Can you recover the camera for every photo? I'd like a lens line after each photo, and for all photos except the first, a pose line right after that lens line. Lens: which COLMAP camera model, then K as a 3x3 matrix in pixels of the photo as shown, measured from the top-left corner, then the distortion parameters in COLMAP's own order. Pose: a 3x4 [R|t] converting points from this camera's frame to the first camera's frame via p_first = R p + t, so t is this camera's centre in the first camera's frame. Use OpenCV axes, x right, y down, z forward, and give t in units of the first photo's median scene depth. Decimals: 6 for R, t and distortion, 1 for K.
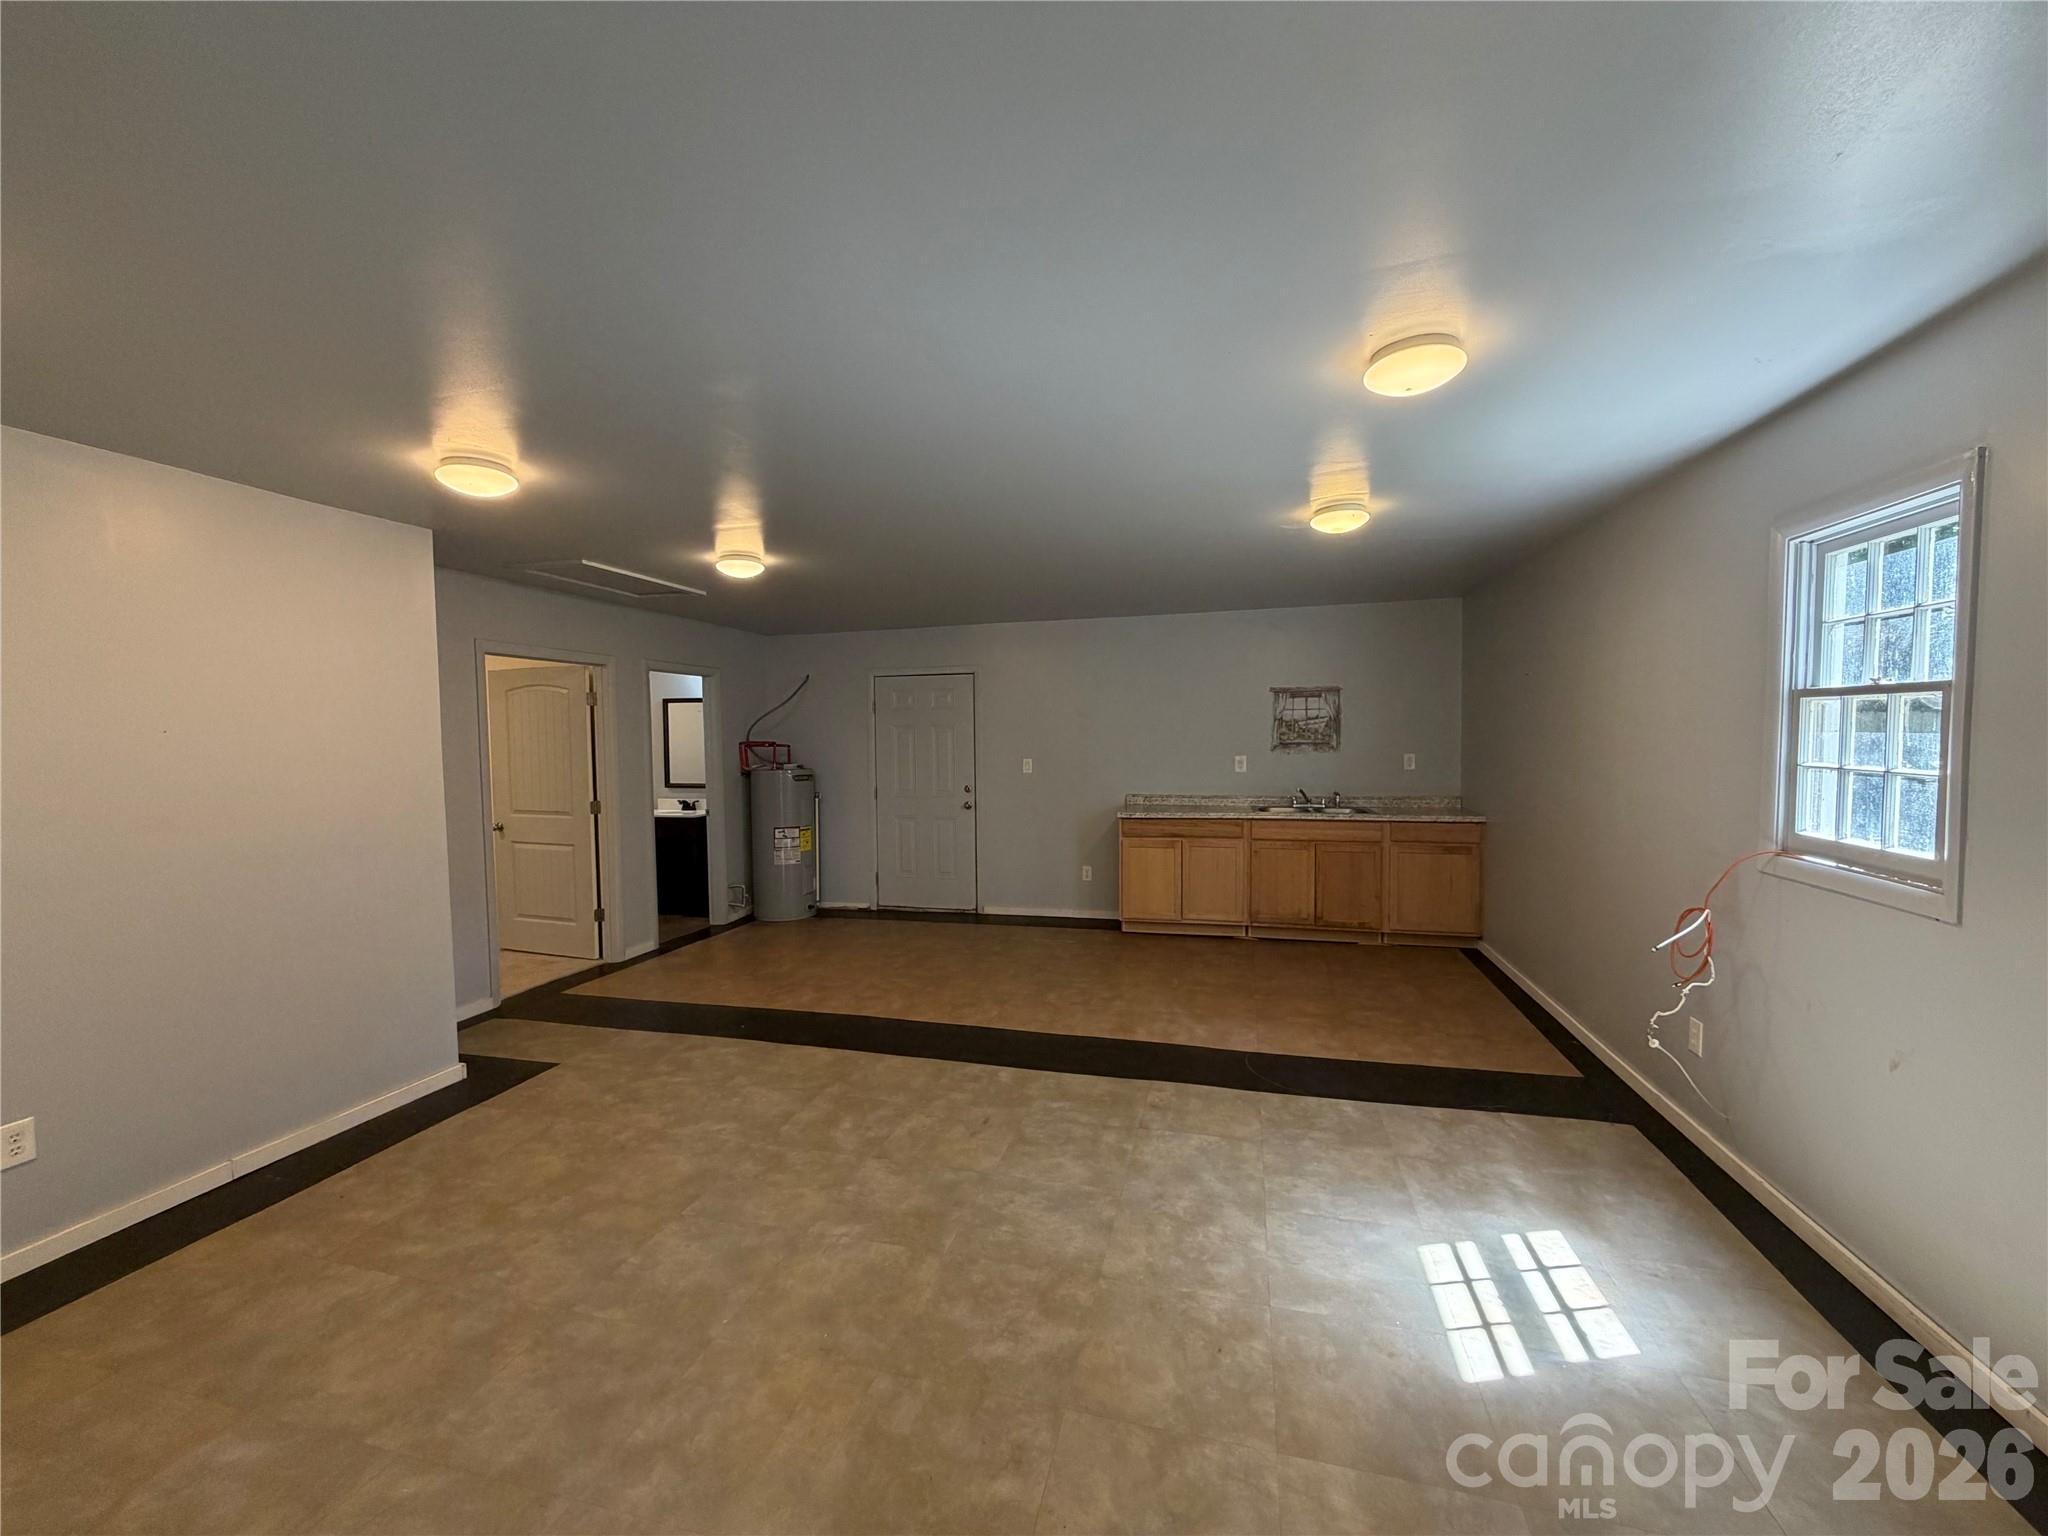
lens RADIAL K [[822.0, 0, 1015.7], [0, 822.0, 775.0], [0, 0, 1]] dist [-0.007867, 0.000447]
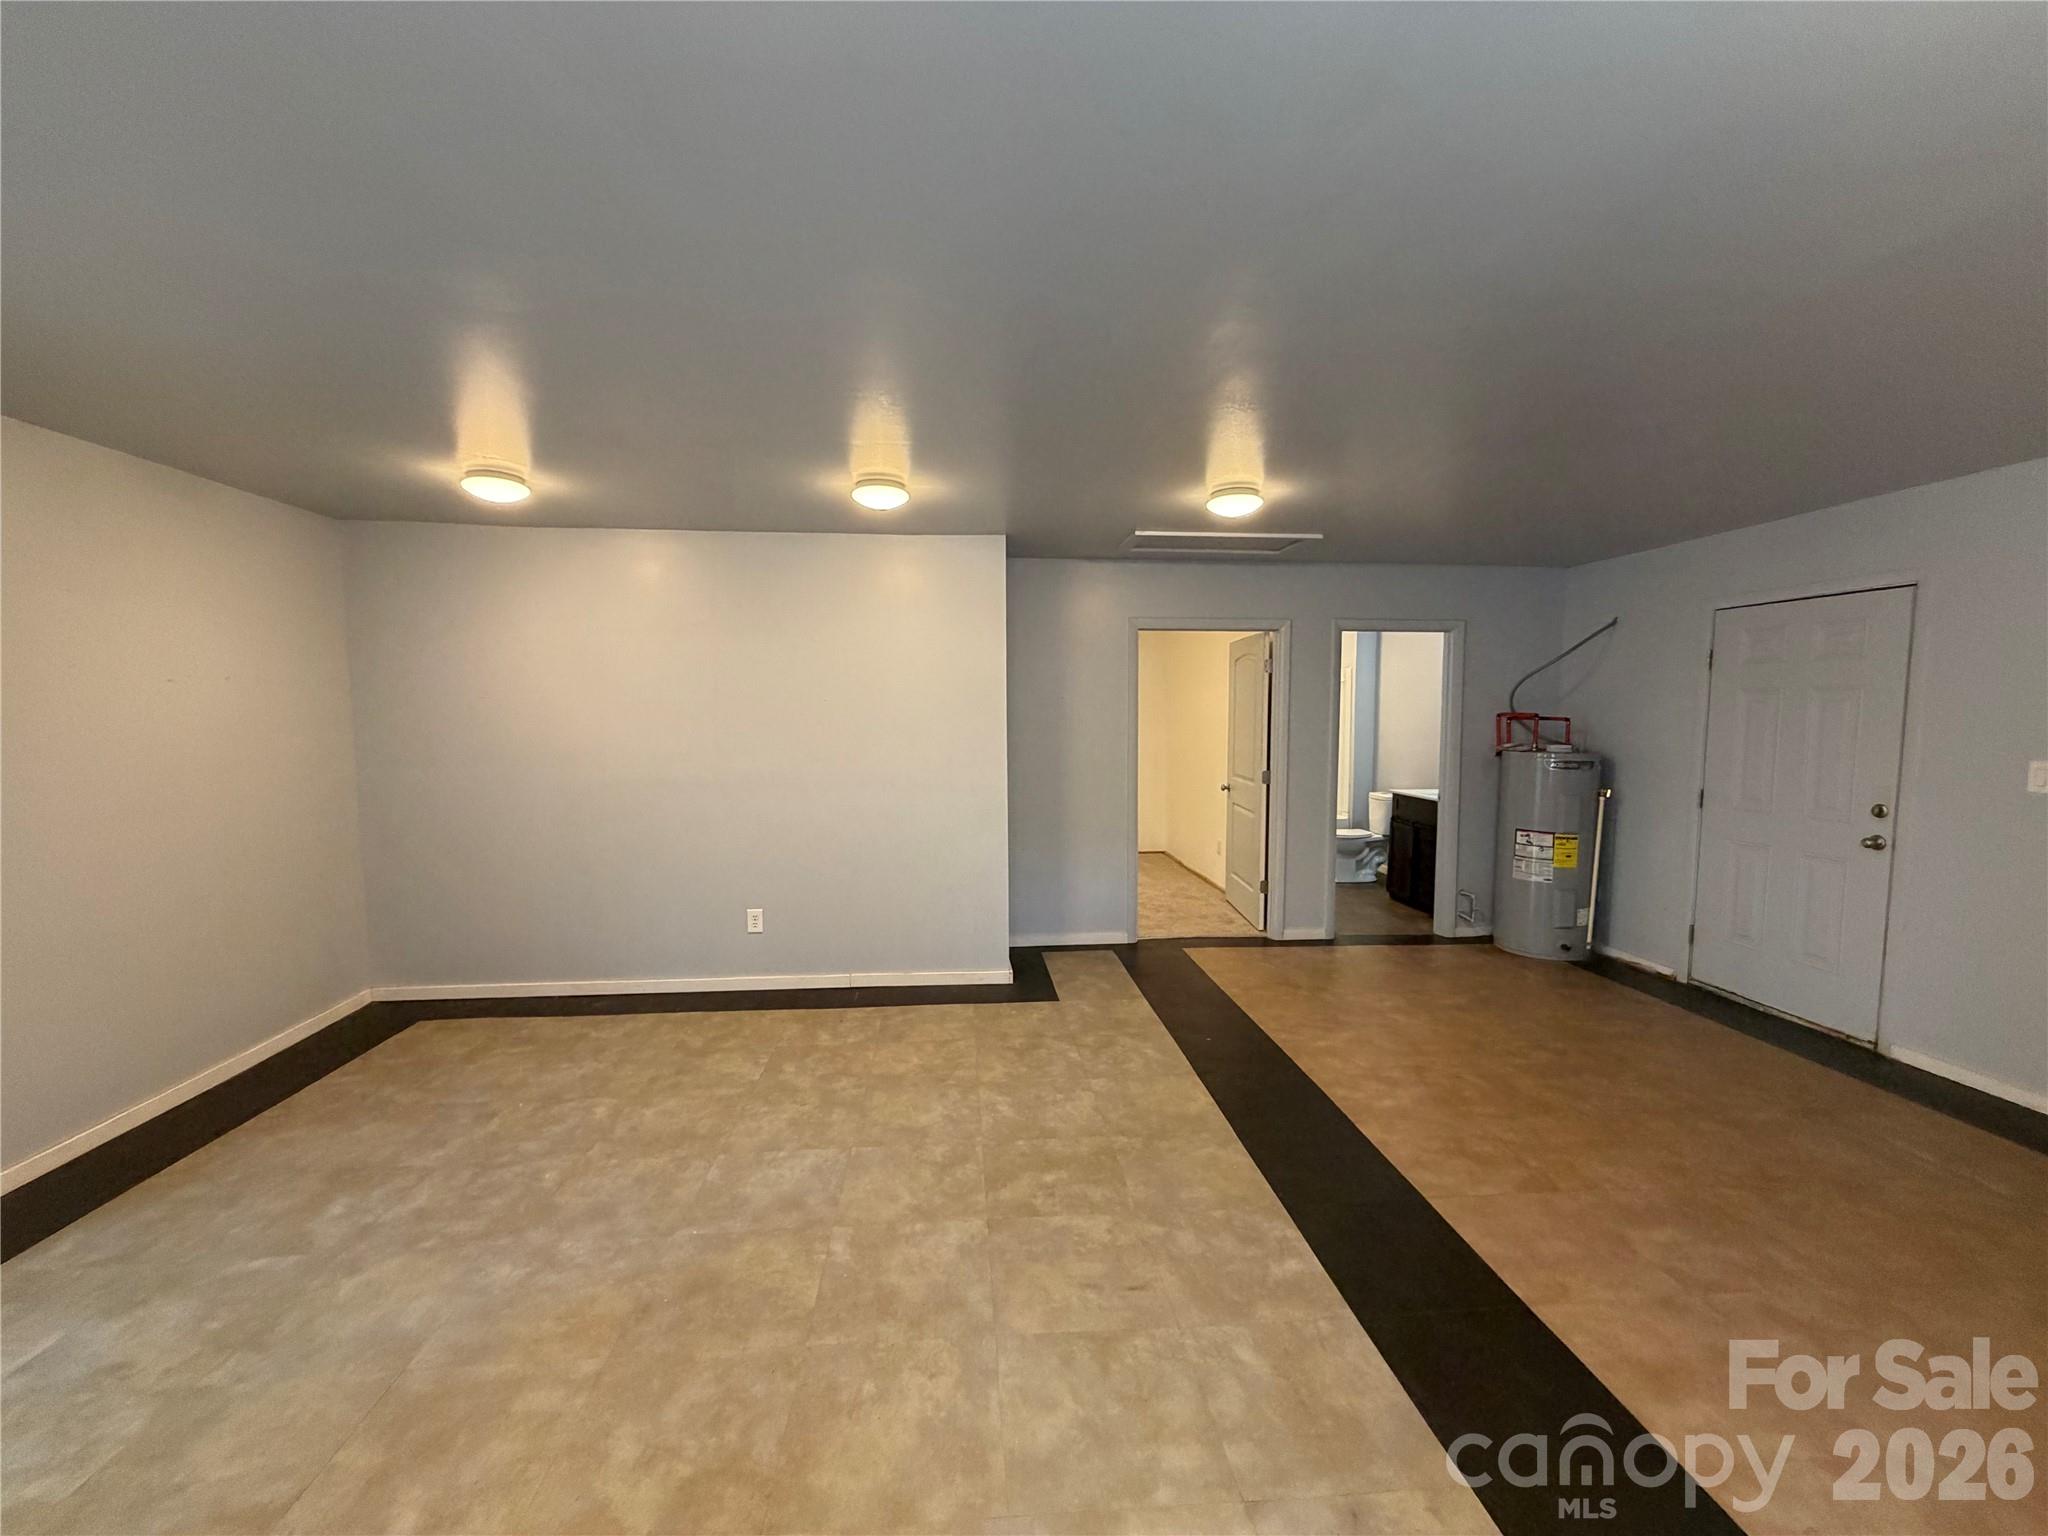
lens RADIAL K [[822.0, 0, 1015.7], [0, 822.0, 775.0], [0, 0, 1]] dist [-0.007867, 0.000447]
pose [[0.339468, 0.088361, -0.936458, 0.430937], [-0.052124, 0.995815, 0.075067, -0.028466], [0.939172, 0.023329, 0.342653, 0.566219]]
